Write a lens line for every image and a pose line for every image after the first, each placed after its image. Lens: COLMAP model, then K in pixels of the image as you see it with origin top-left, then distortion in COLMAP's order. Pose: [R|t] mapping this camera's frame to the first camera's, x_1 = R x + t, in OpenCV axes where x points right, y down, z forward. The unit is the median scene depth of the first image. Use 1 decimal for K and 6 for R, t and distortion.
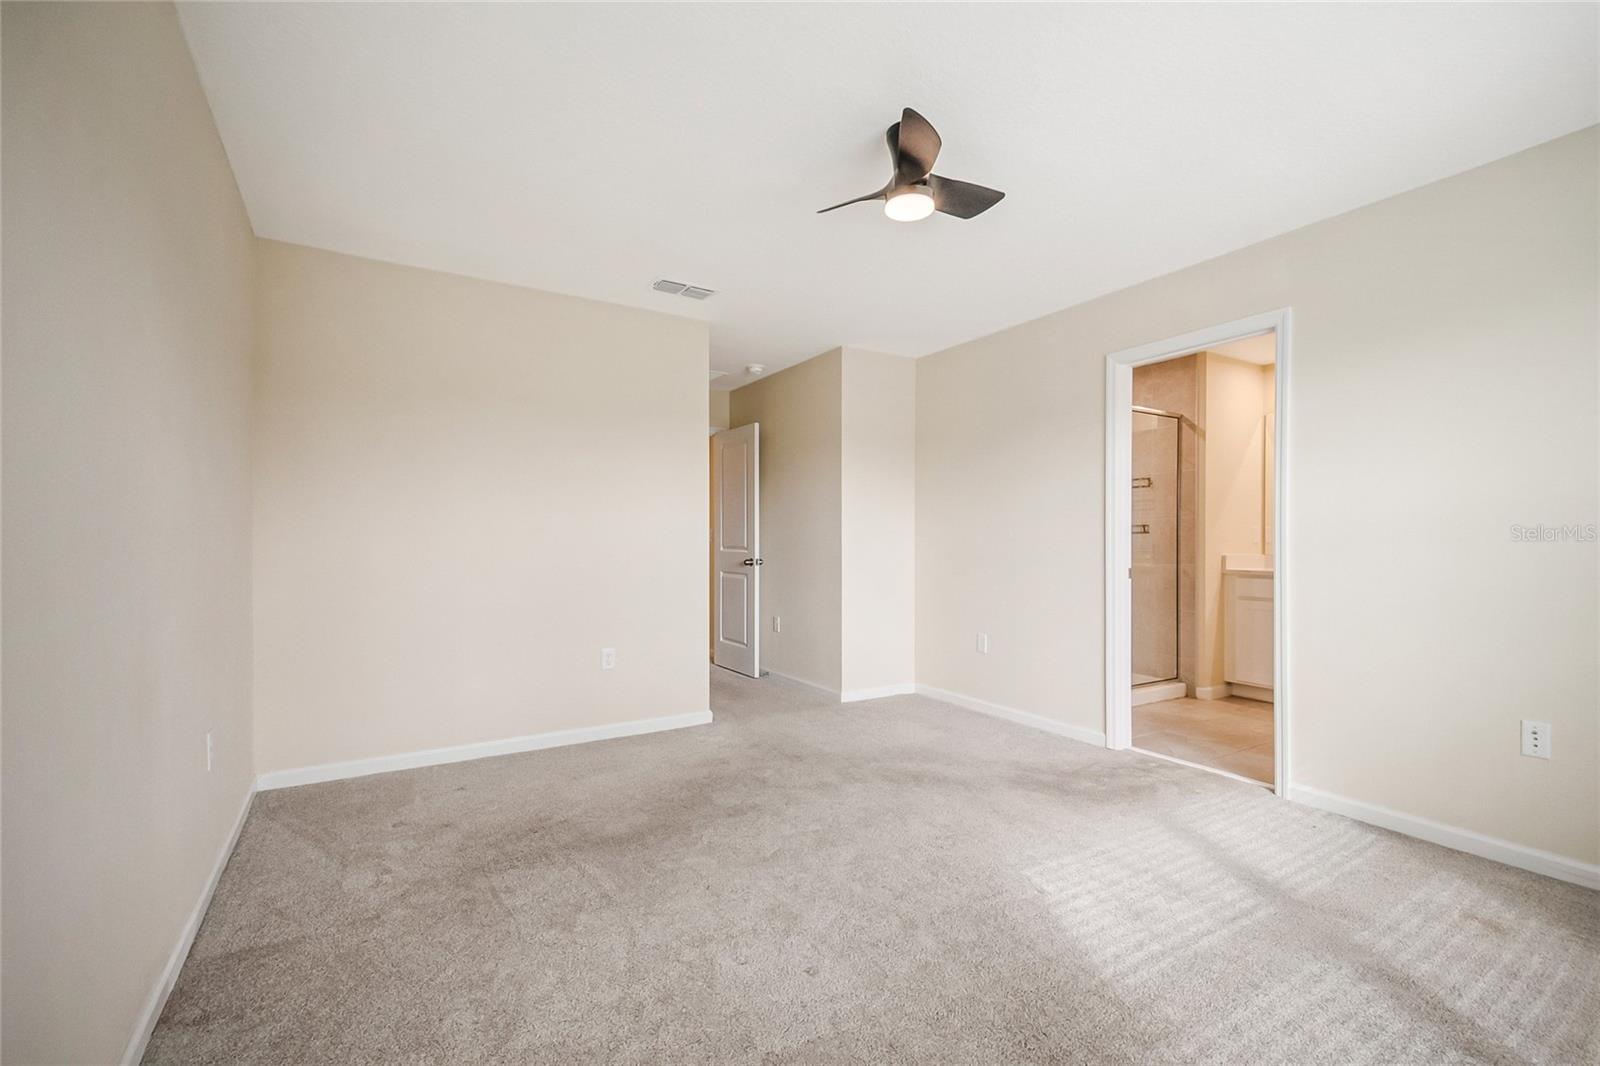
lens RADIAL K [[699.4, 0, 801.6], [0, 699.4, 536.6], [0, 0, 1]] dist [0.023898, -0.011323]
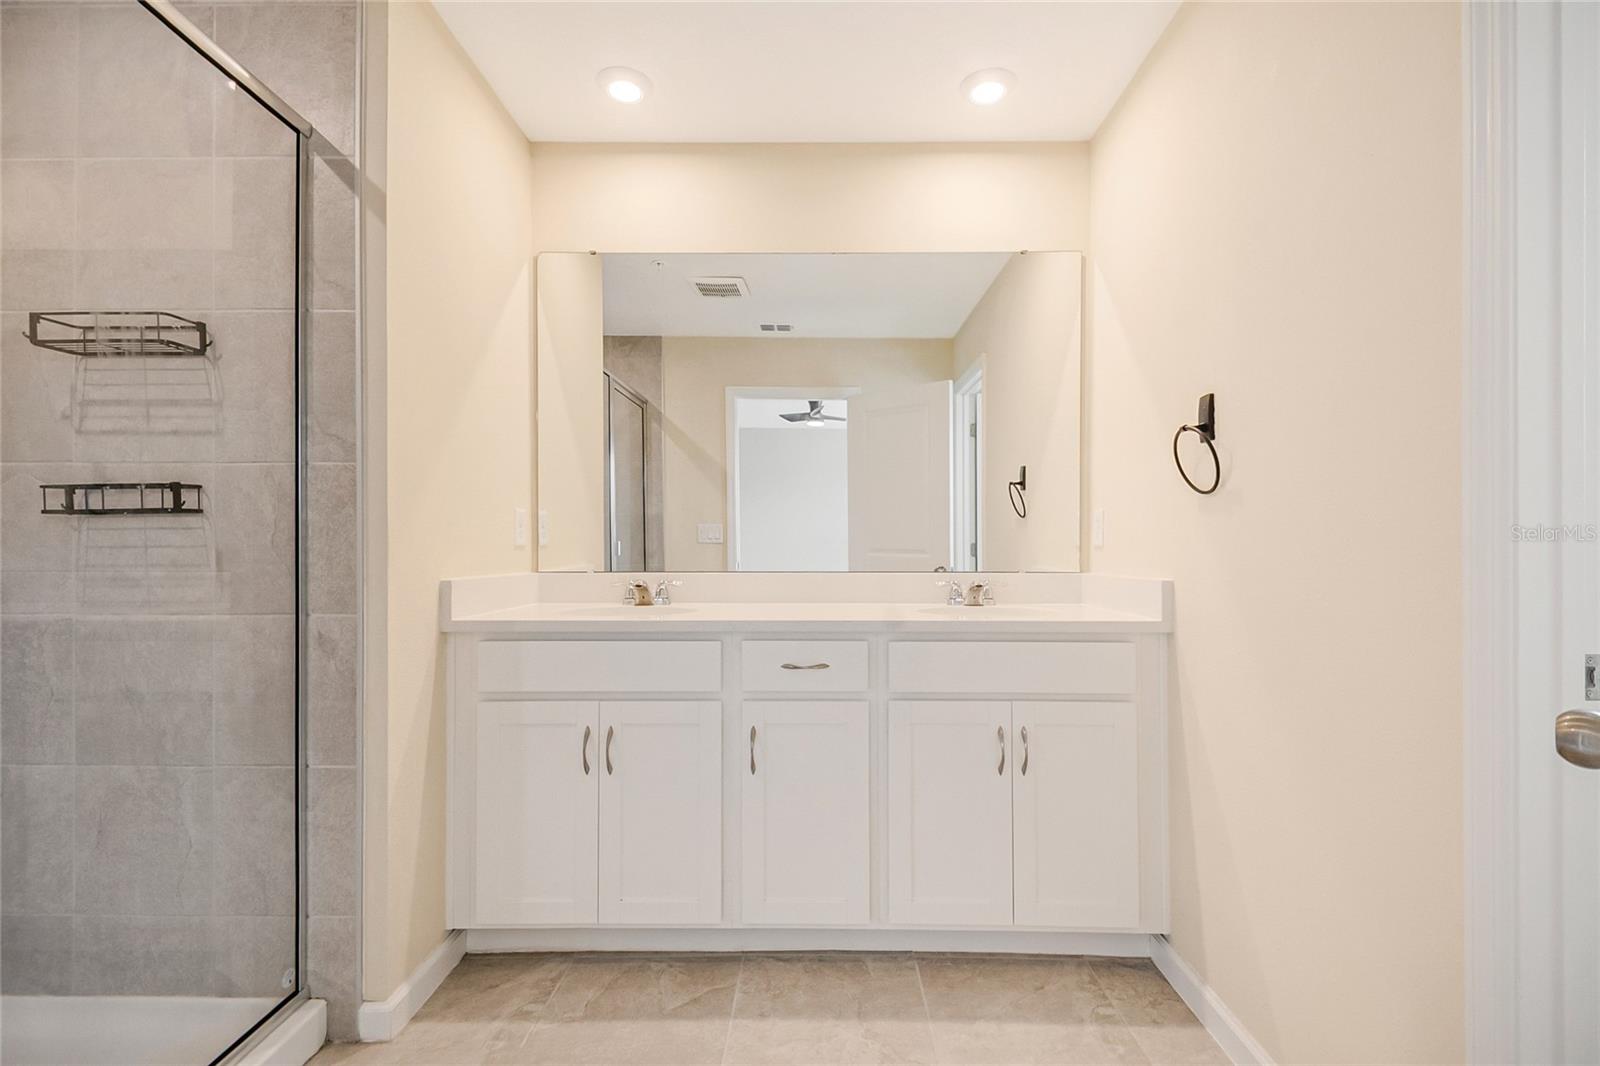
lens RADIAL K [[699.4, 0, 799.9], [0, 699.4, 550.8], [0, 0, 1]] dist [0.023898, -0.011323]
pose [[0.542208, -0.004463, 0.840232, 0.397543], [-0.000014, 0.999986, 0.005321, 0.009105], [-0.840244, -0.002897, 0.542200, 0.655843]]
